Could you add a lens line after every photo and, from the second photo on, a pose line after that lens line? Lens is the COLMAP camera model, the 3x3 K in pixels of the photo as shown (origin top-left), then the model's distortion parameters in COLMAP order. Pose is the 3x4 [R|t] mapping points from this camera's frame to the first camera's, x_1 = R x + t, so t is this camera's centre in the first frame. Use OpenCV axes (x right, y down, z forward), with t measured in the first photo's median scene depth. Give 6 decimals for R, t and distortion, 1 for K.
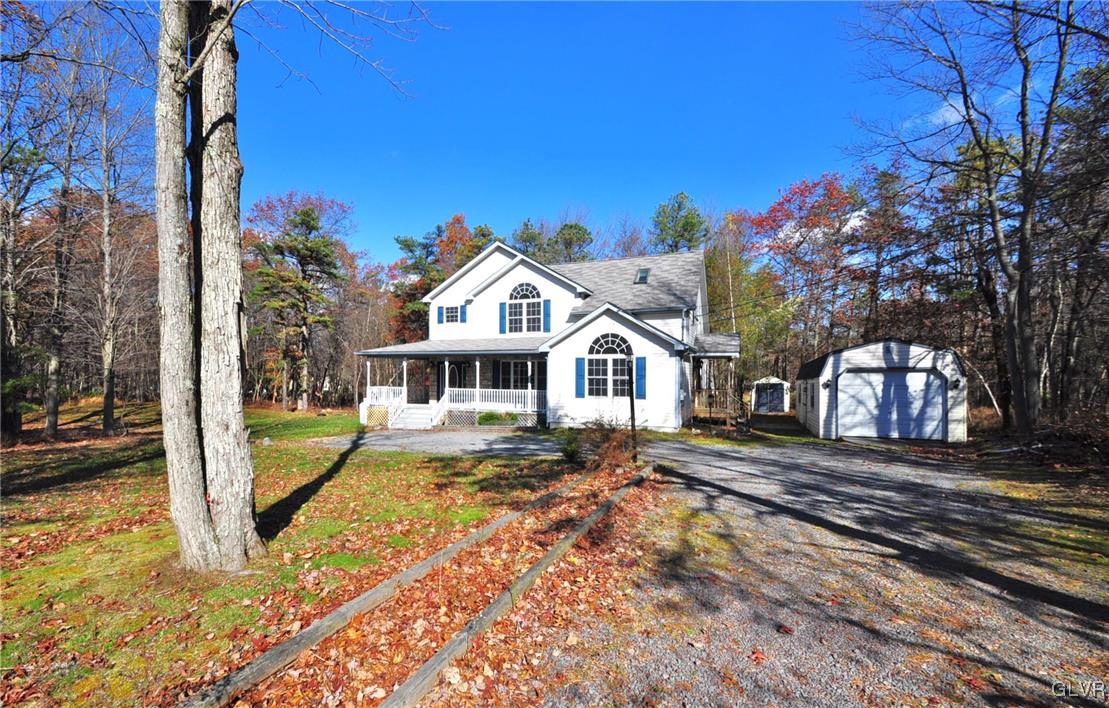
lens RADIAL K [[483.6, 0, 549.6], [0, 483.6, 379.3], [0, 0, 1]] dist [-0.000426, -0.000005]
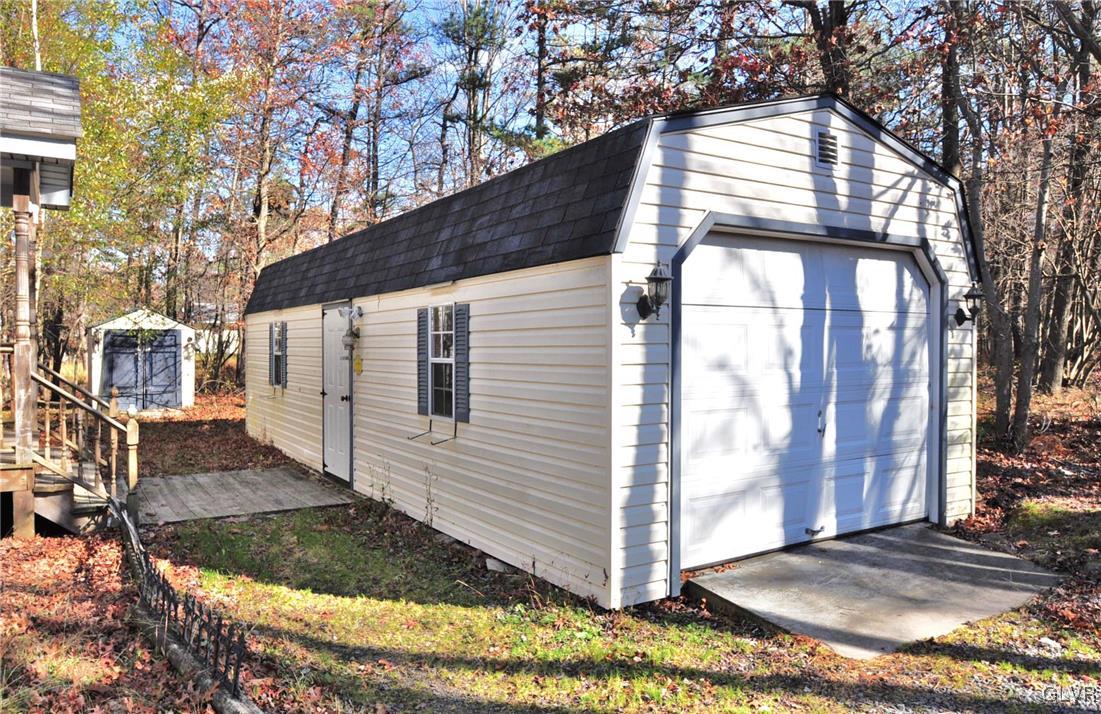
lens RADIAL K [[782.5, 0, 550.5], [0, 782.5, 357.0], [0, 0, 1]] dist [-0.087175, -0.000093]
pose [[0.567615, -0.025752, 0.822892, 0.330705], [-0.000195, 0.999506, 0.031414, 0.023384], [-0.823294, -0.017992, 0.567329, 0.888280]]
